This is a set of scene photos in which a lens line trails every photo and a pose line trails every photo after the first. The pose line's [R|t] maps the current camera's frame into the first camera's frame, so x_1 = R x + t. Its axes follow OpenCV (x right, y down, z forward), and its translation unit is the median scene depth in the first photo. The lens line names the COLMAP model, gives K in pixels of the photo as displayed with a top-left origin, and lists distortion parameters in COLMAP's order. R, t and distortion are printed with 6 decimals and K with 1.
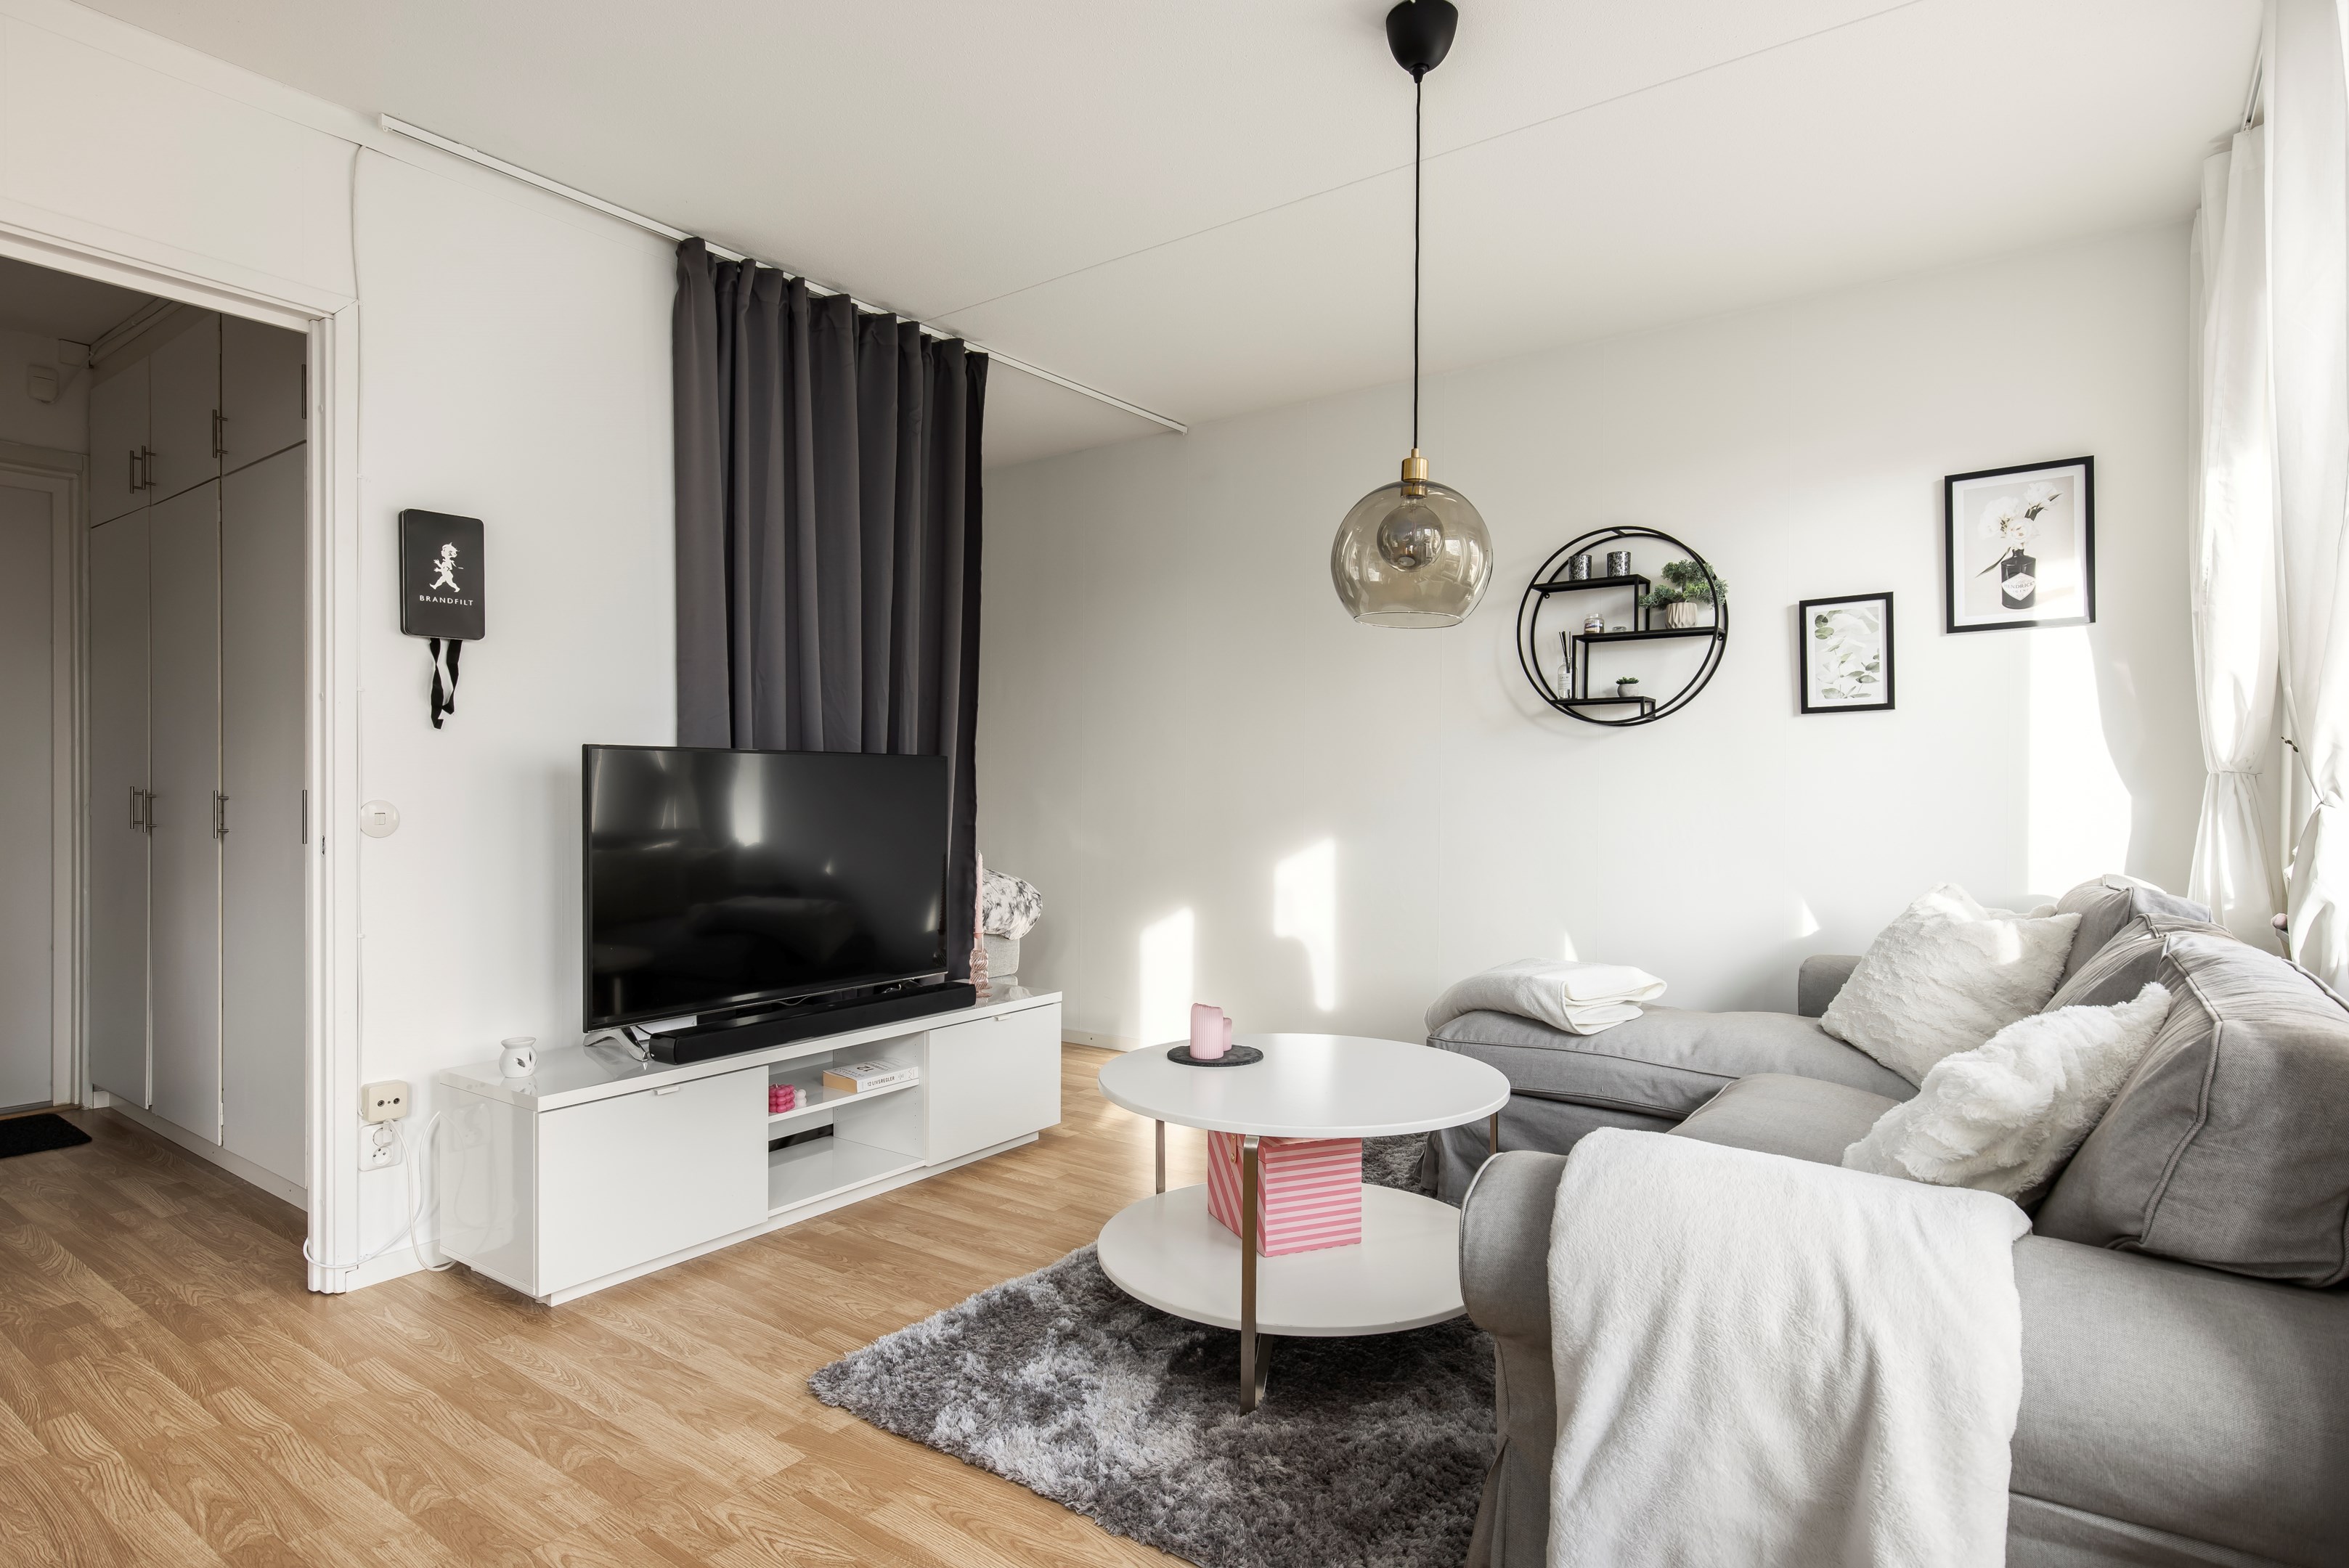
lens RADIAL K [[1251.8, 0, 1178.7], [0, 1251.8, 800.6], [0, 0, 1]] dist [0.001621, 0.000151]
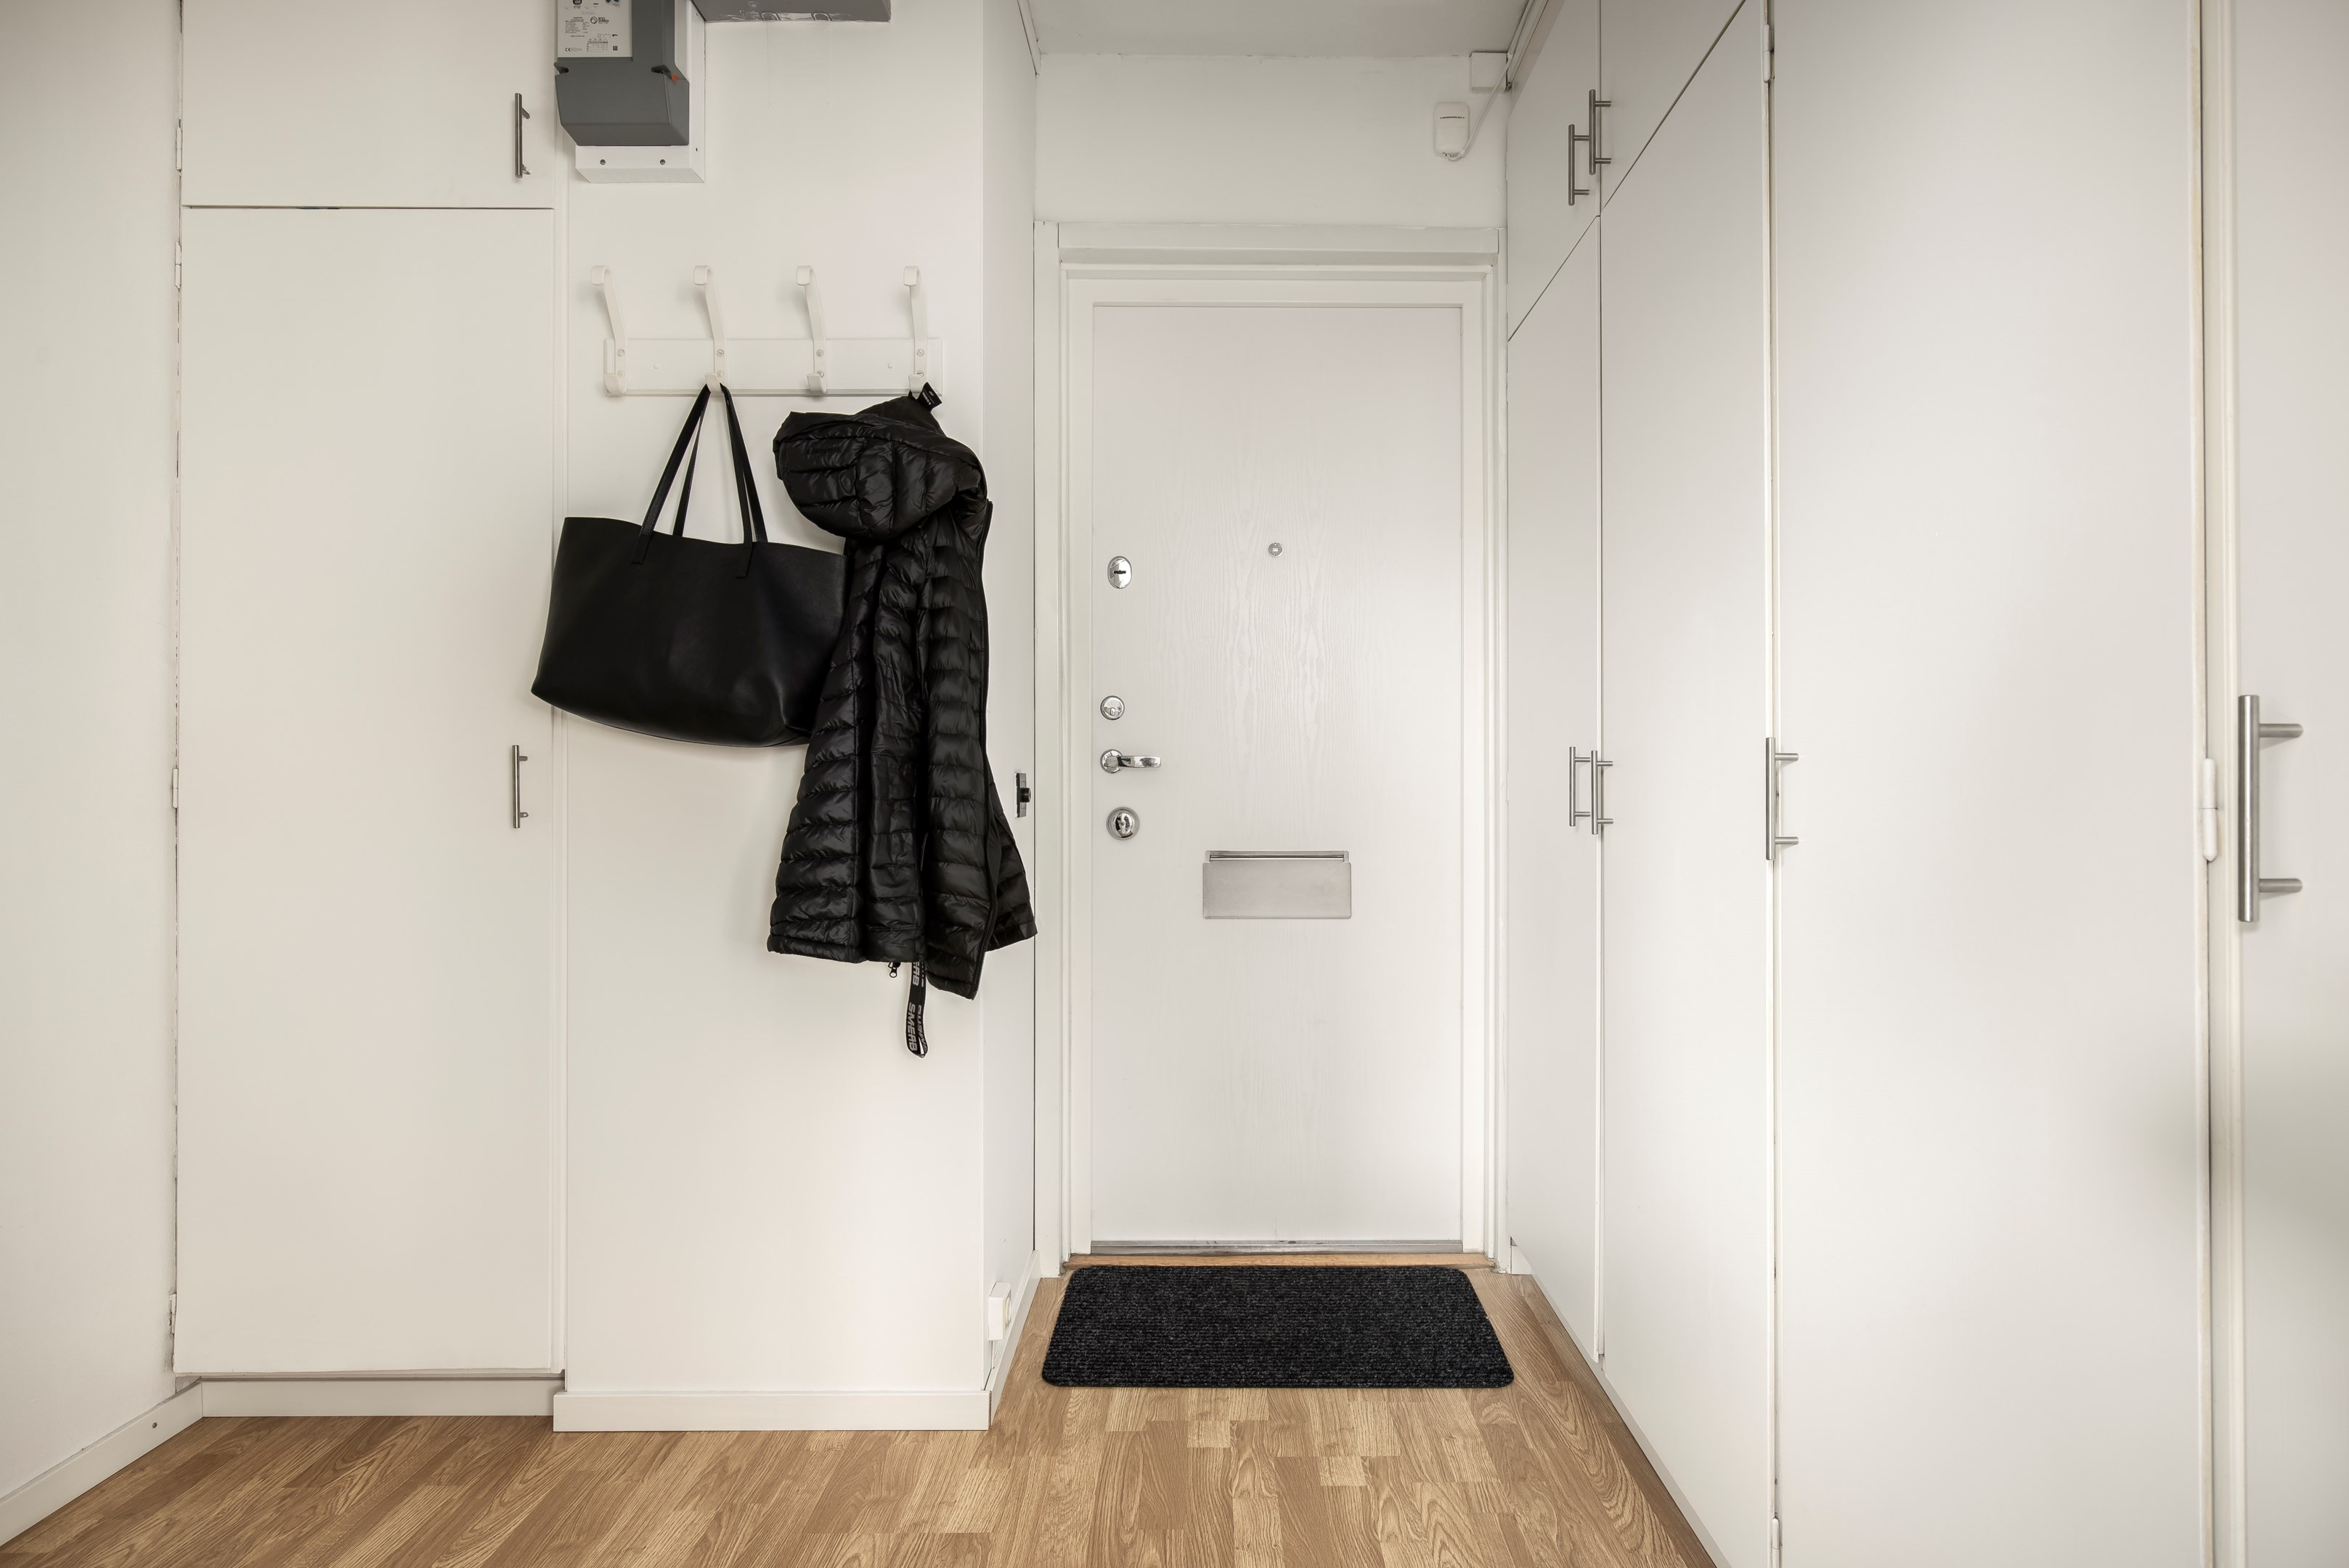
lens RADIAL K [[1271.8, 0, 1197.3], [0, 1271.8, 778.2], [0, 0, 1]] dist [-0.001514, -0.001363]
pose [[0.585291, -0.008603, -0.810777, -0.601058], [-0.003098, 0.999913, -0.012846, 0.011441], [0.810817, 0.010031, 0.585214, 0.680905]]
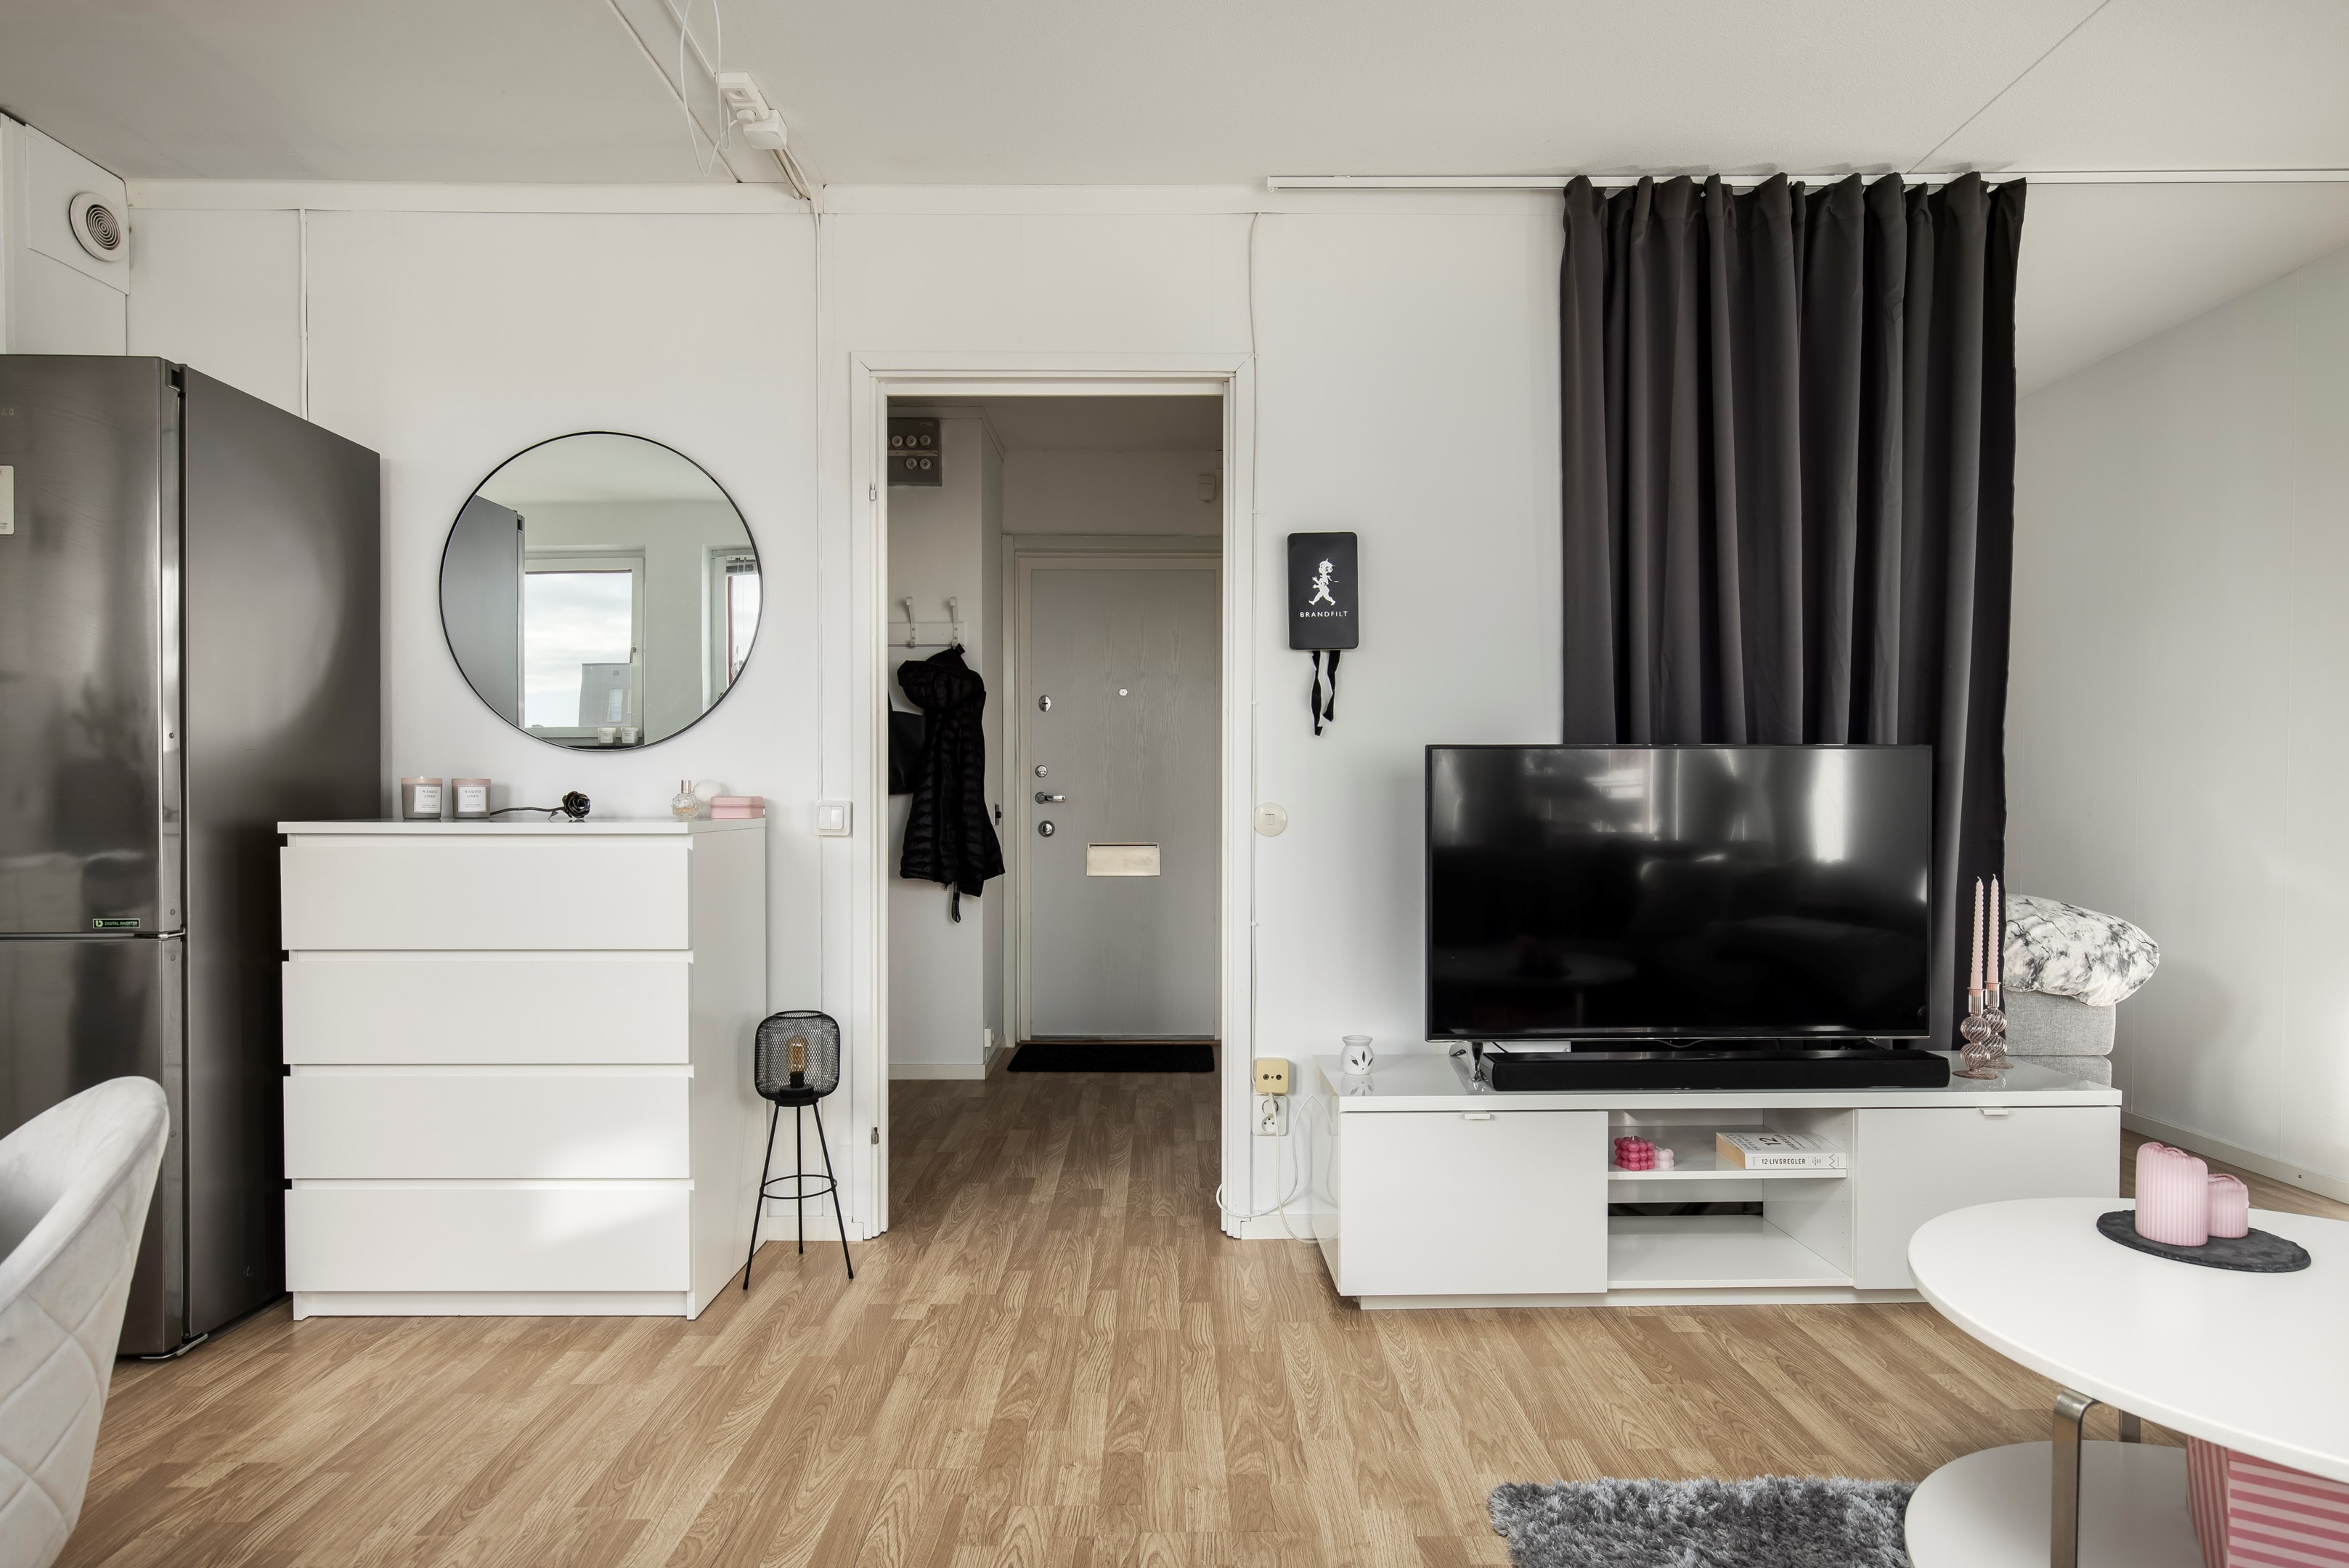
lens RADIAL K [[1273.5, 0, 1173.2], [0, 1273.5, 819.7], [0, 0, 1]] dist [0.002345, -0.000640]
pose [[0.595932, 0.007451, -0.803000, 0.189958], [-0.004769, 0.999972, 0.005739, 0.007874], [0.803020, 0.000409, 0.595951, 0.235867]]
